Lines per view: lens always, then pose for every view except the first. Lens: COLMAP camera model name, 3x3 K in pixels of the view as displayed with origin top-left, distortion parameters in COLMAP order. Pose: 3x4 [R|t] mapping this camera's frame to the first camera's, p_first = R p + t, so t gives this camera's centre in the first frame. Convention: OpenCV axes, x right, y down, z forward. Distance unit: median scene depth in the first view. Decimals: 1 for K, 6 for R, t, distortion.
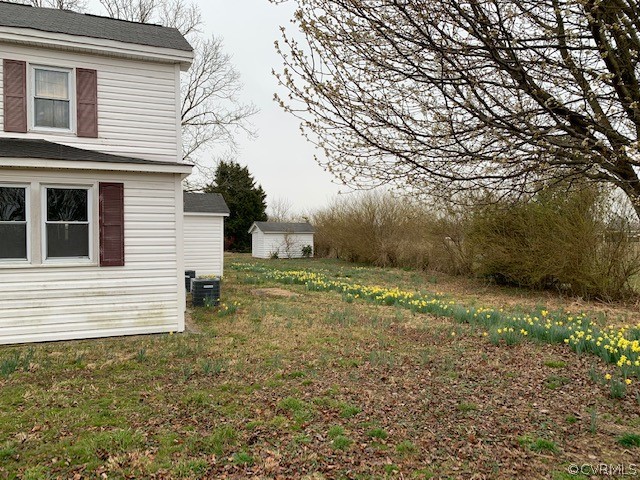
lens RADIAL K [[481.8, 0, 320.0], [0, 481.8, 240.0], [0, 0, 1]] dist [0.071300, 0.000172]
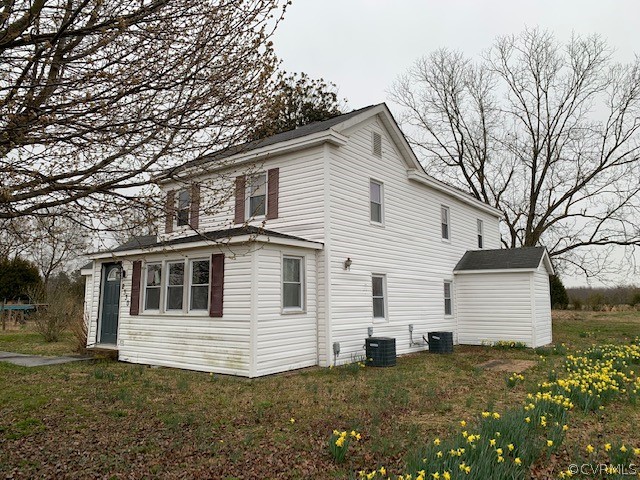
lens RADIAL K [[485.0, 0, 315.9], [0, 485.0, 237.8], [0, 0, 1]] dist [0.004445, -0.001689]
pose [[0.512447, -0.111040, -0.851509, 0.706461], [-0.000218, 0.991588, -0.129437, 0.008396], [0.858719, 0.066515, 0.508112, 0.461755]]
